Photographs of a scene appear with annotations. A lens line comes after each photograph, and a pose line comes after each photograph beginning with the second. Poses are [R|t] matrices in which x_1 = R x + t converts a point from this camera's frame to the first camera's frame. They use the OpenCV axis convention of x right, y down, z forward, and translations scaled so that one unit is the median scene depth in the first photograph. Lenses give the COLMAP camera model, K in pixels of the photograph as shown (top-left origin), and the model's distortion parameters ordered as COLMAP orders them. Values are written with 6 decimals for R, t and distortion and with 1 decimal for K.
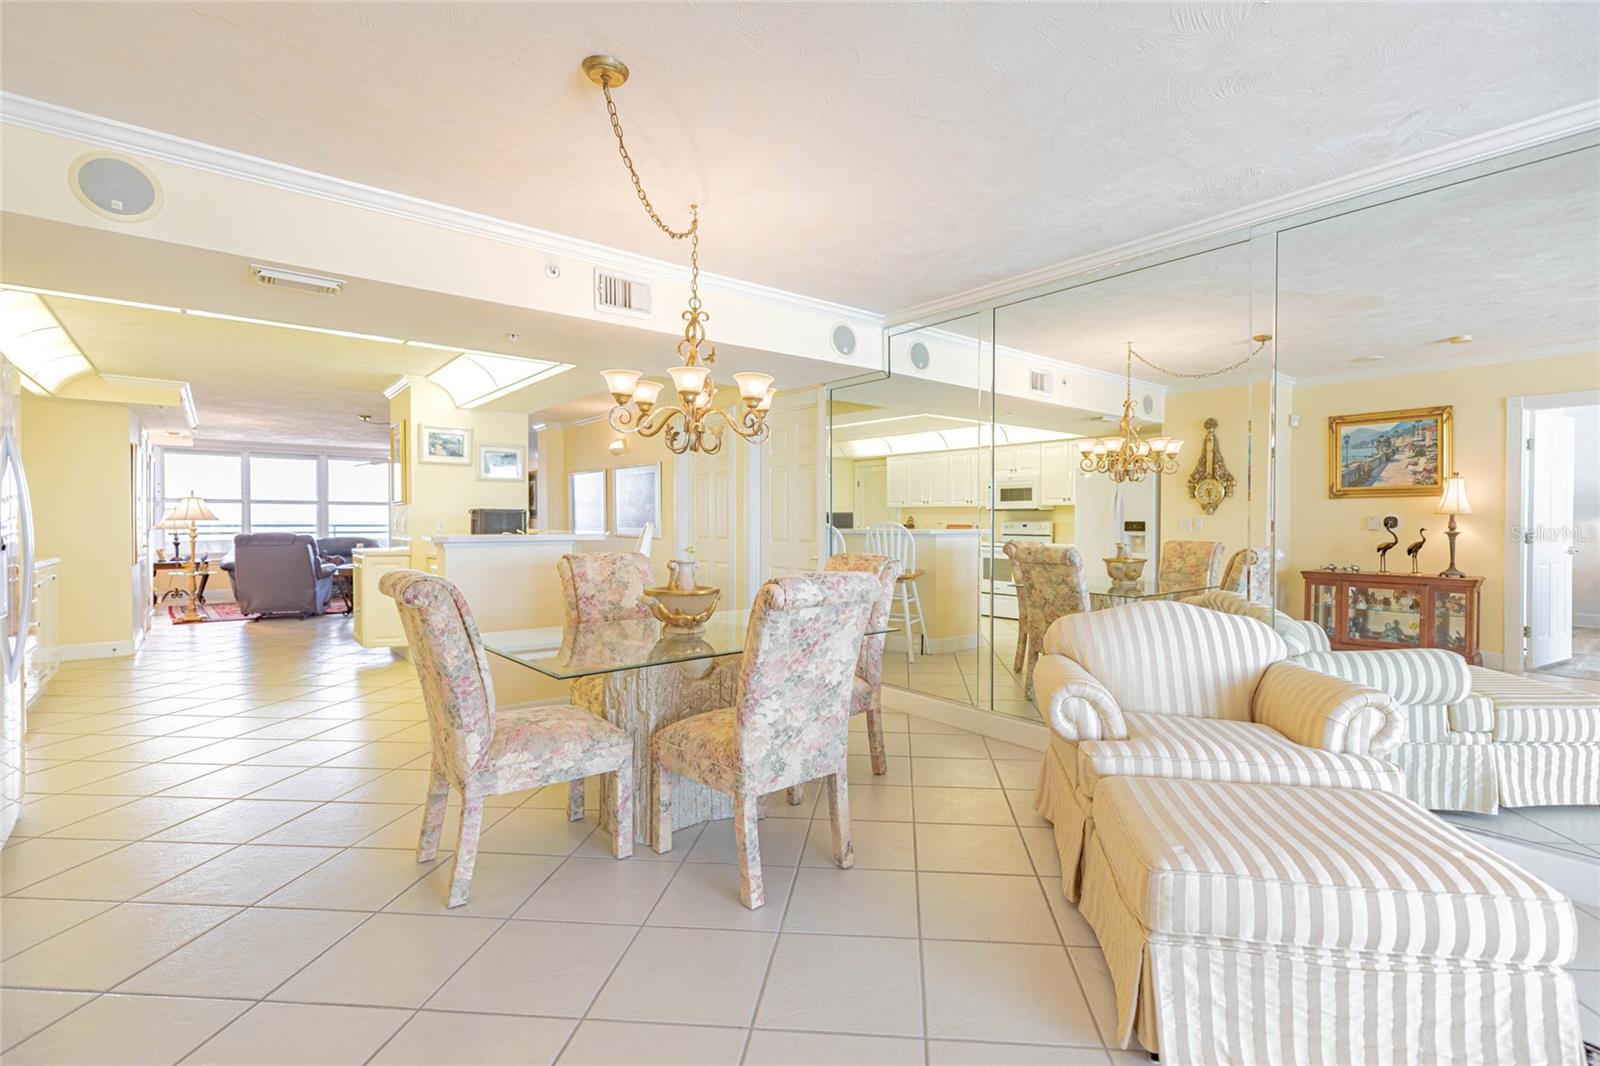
lens RADIAL K [[754.8, 0, 841.0], [0, 754.8, 531.1], [0, 0, 1]] dist [0.010710, -0.000564]
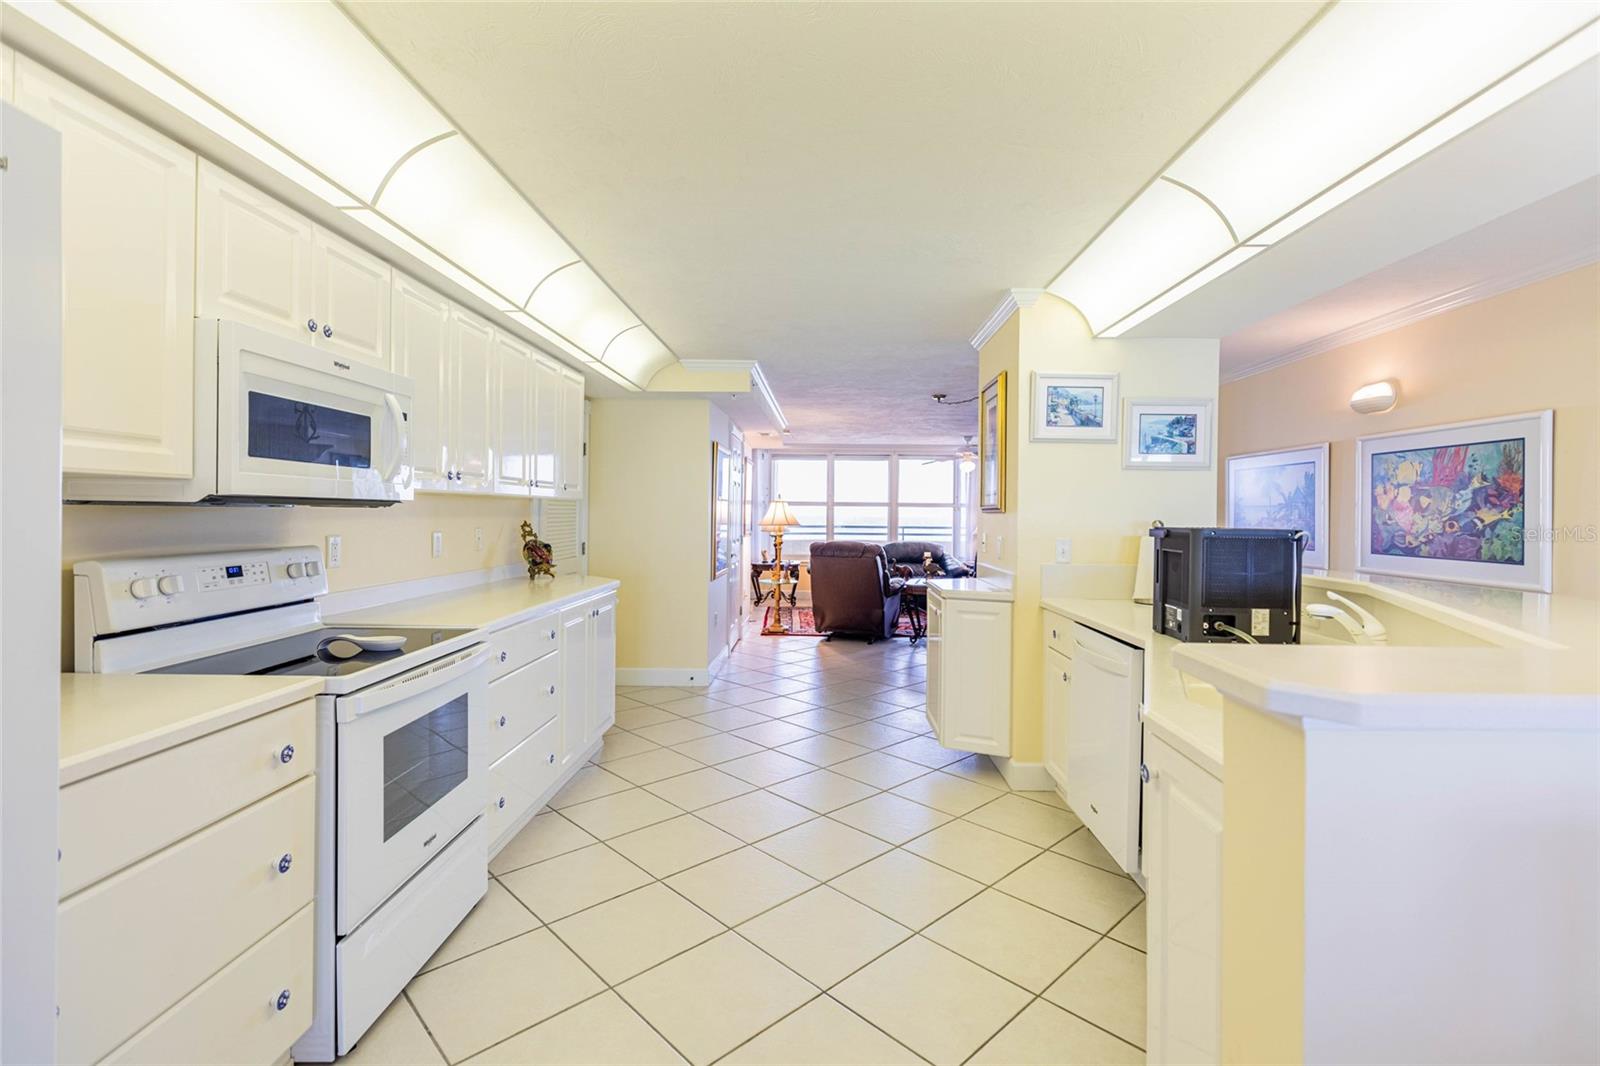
lens RADIAL K [[754.8, 0, 801.1], [0, 754.8, 525.9], [0, 0, 1]] dist [0.010710, -0.000564]
pose [[0.750187, 0.014705, -0.661062, -0.203010], [-0.017323, 0.999847, 0.002583, -0.015942], [0.660998, 0.009514, 0.750327, 0.301139]]
